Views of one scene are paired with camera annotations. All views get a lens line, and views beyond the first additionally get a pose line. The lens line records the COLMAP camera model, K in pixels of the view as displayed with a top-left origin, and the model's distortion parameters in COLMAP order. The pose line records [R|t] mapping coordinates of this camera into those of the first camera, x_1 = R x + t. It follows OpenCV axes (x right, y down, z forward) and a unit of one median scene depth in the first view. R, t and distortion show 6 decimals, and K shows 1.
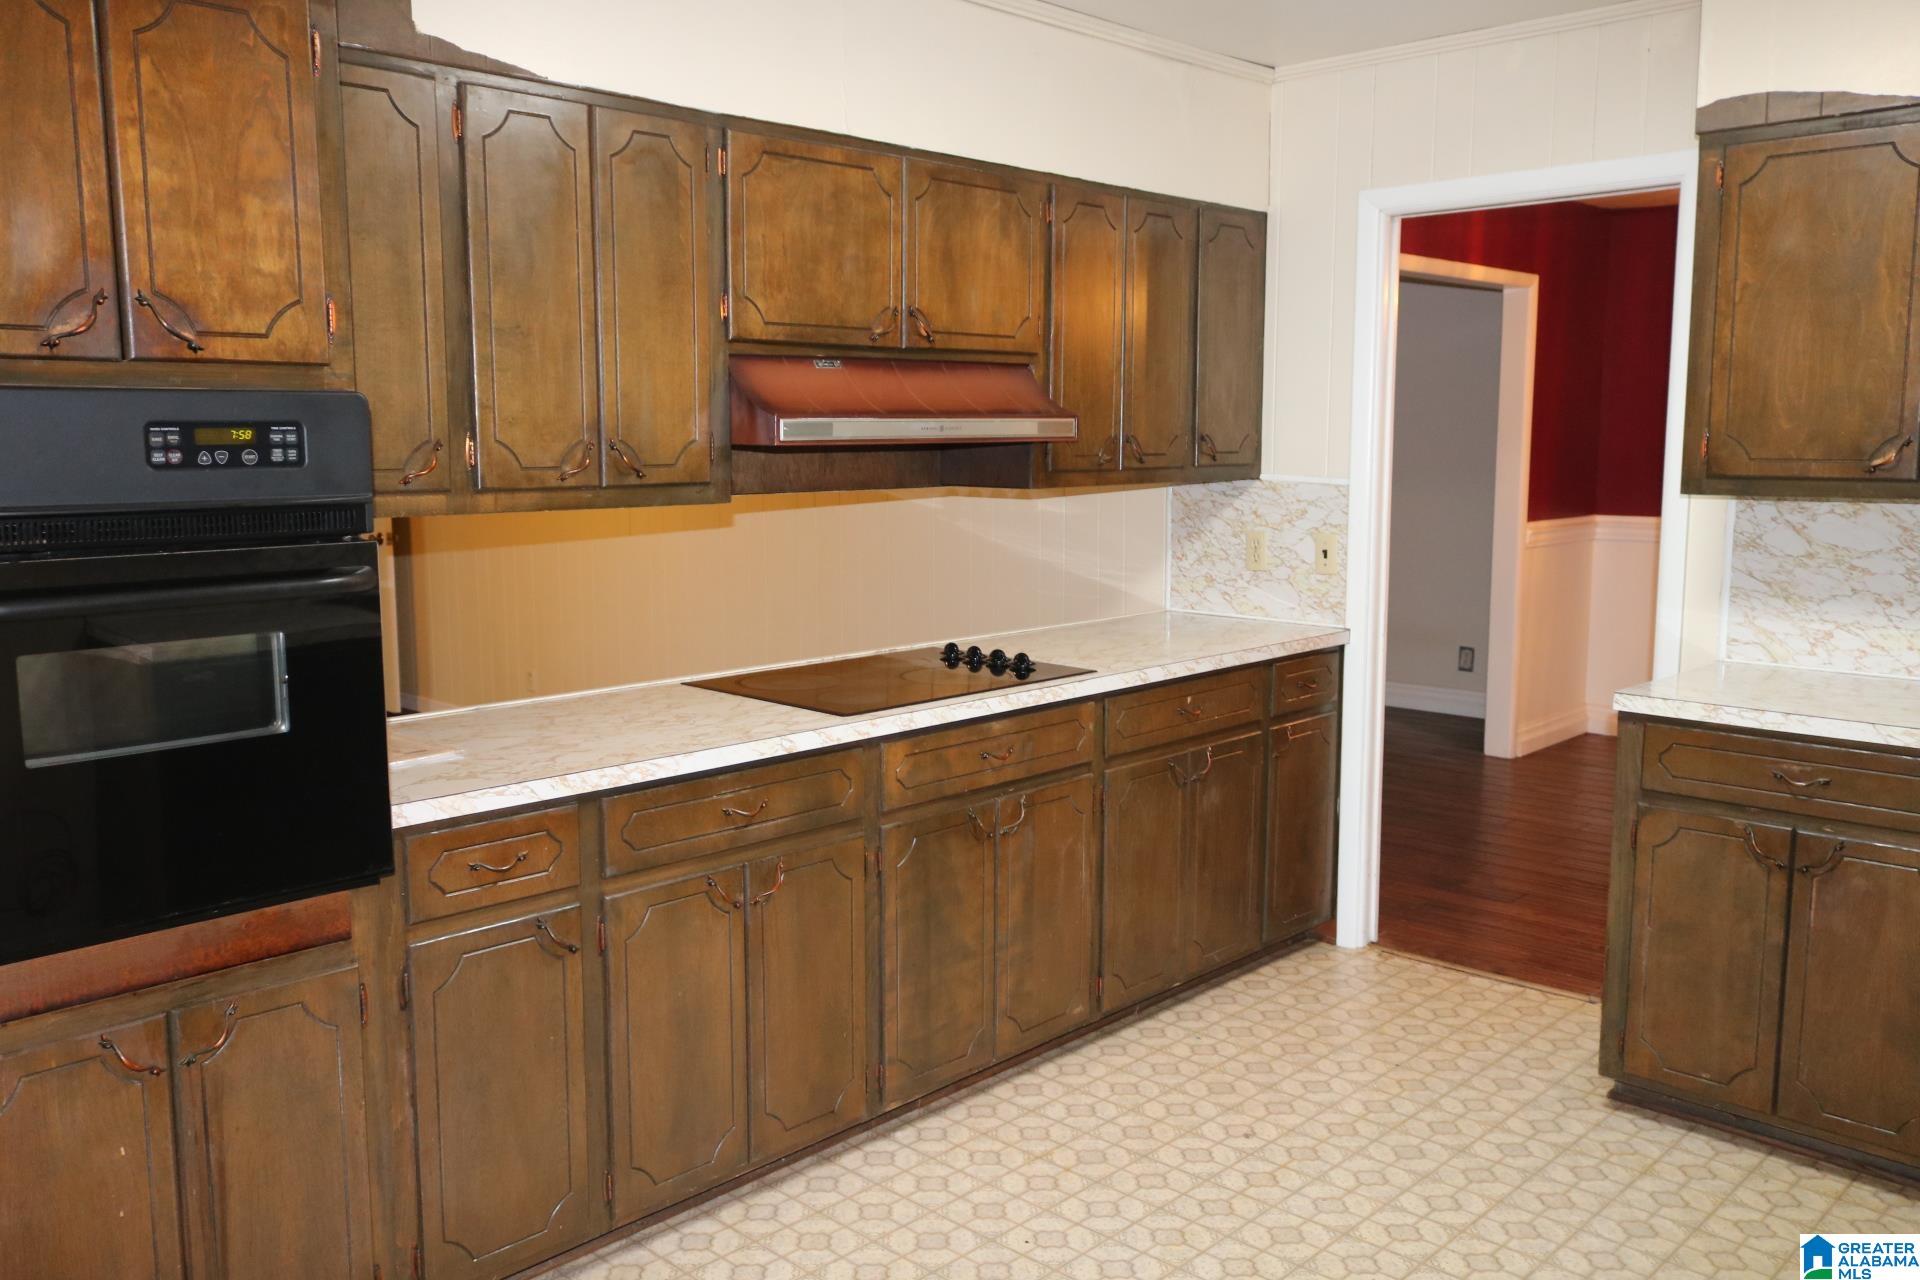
lens RADIAL K [[1557.5, 0, 964.6], [0, 1557.5, 642.1], [0, 0, 1]] dist [-0.005884, 0.017323]
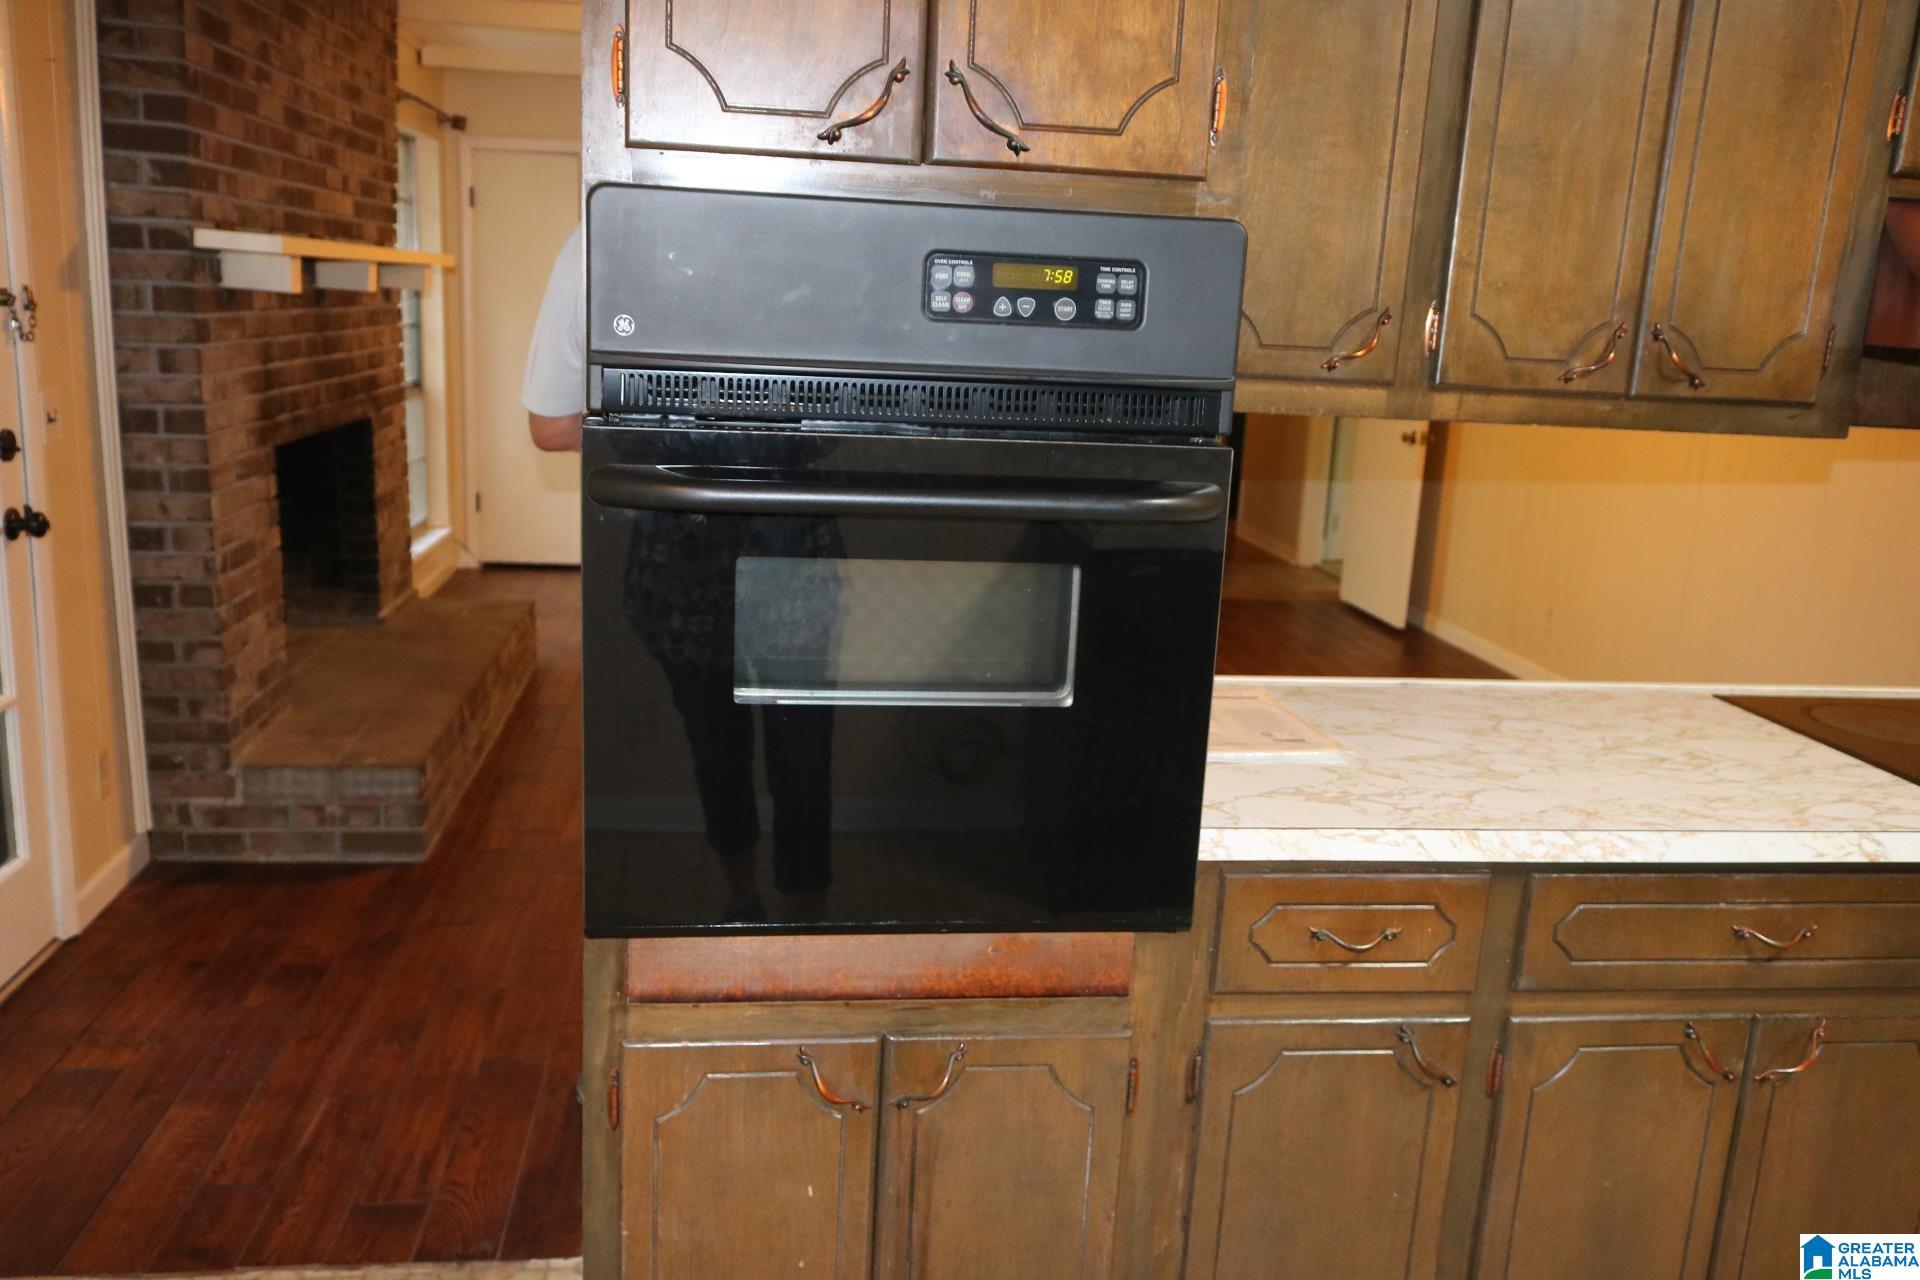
lens RADIAL K [[1557.5, 0, 964.6], [0, 1557.5, 642.1], [0, 0, 1]] dist [-0.005884, 0.017323]
pose [[0.782565, 0.173172, -0.597999, -0.045849], [-0.135144, 0.984883, 0.108354, -0.034223], [0.607723, -0.003978, 0.794139, 0.341608]]
